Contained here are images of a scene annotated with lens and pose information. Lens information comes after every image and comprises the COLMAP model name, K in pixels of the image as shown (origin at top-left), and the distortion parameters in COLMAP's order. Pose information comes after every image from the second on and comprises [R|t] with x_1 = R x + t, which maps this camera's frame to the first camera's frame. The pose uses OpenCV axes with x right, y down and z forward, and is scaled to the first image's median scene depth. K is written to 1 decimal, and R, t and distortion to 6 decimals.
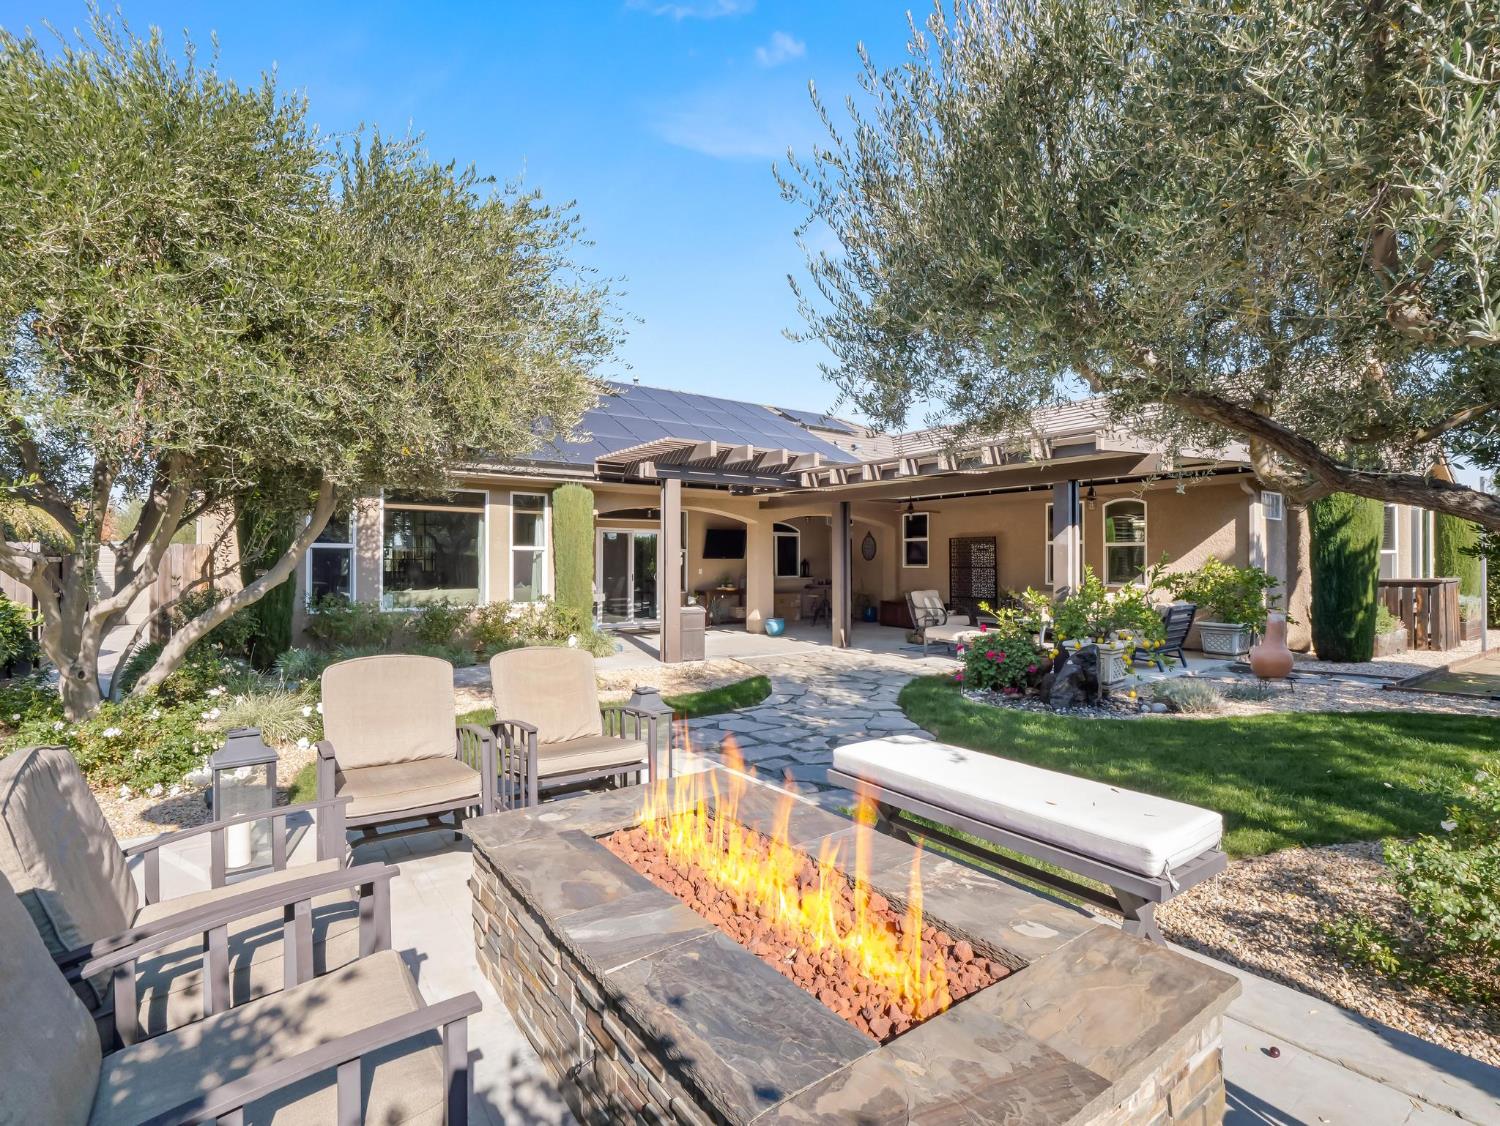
lens RADIAL K [[734.1, 0, 748.7], [0, 734.1, 553.0], [0, 0, 1]] dist [-0.014258, -0.000641]
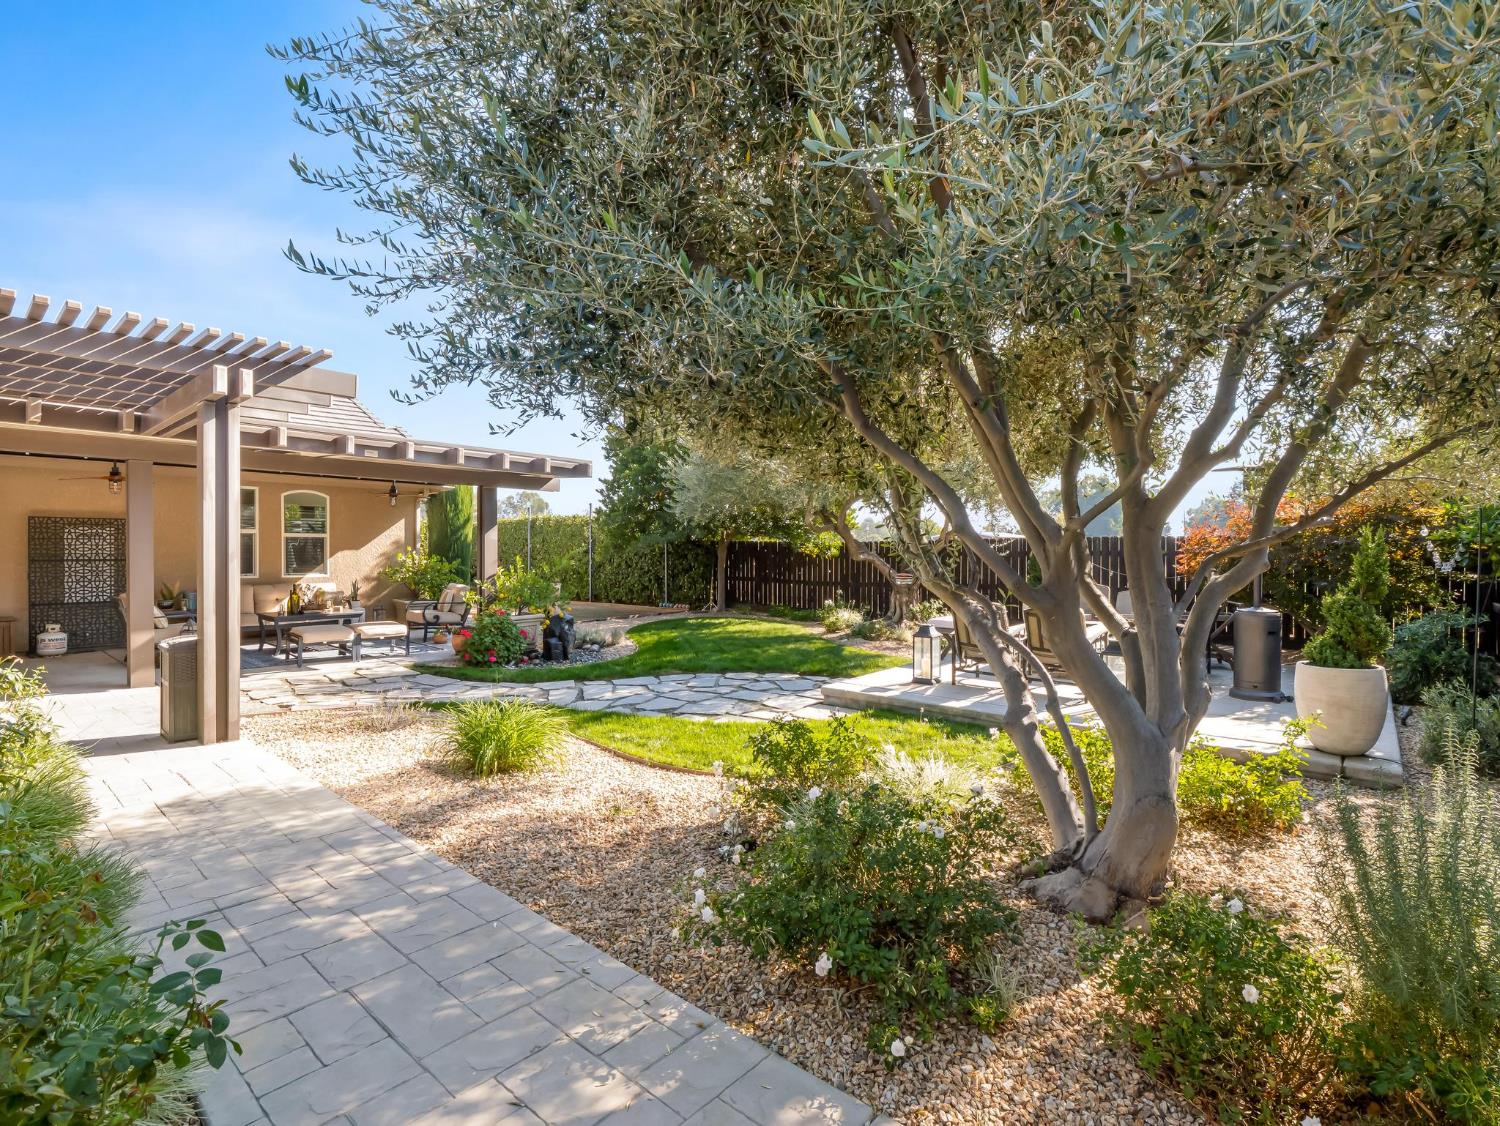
lens RADIAL K [[734.1, 0, 753.2], [0, 734.1, 551.5], [0, 0, 1]] dist [-0.014258, -0.000641]
pose [[-0.225295, -0.001793, 0.974289, -0.652848], [-0.014061, 0.999900, -0.001411, 0.003340], [-0.974189, -0.014018, -0.225298, 0.647812]]
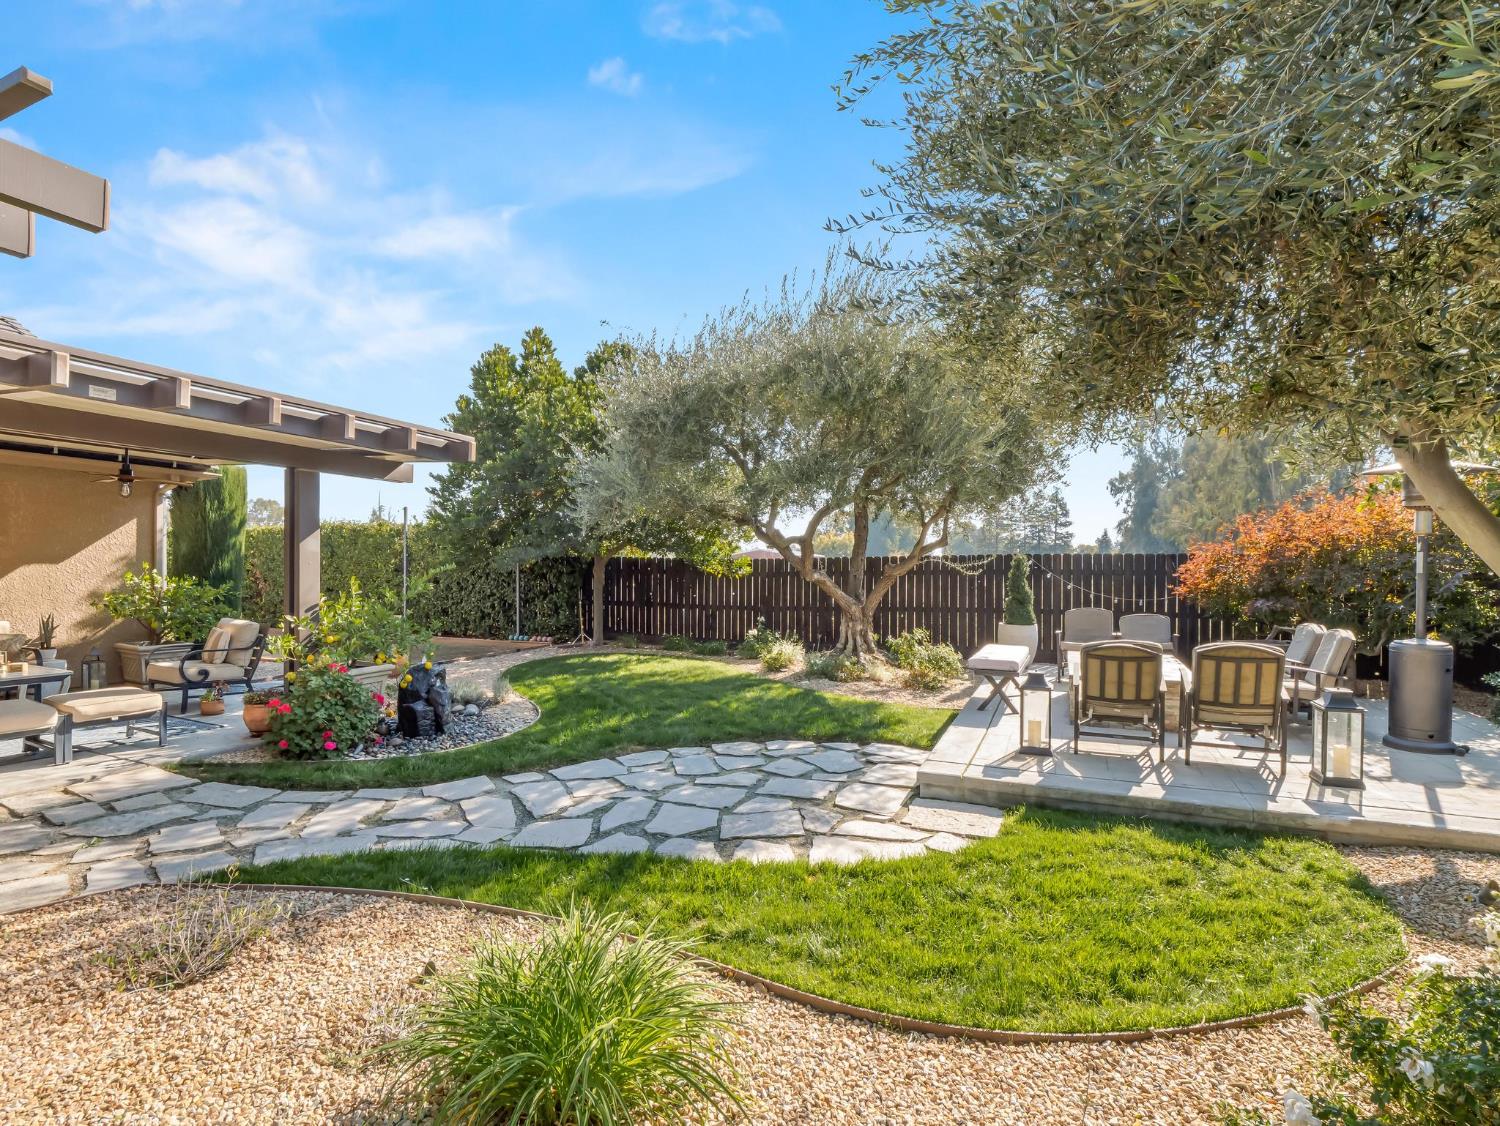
lens RADIAL K [[734.1, 0, 741.7], [0, 734.1, 567.3], [0, 0, 1]] dist [-0.014258, -0.000641]
pose [[-0.492674, 0.000347, 0.870214, -0.363750], [-0.013566, 0.999875, -0.008079, 0.004253], [-0.870108, -0.015785, -0.492608, 0.749486]]
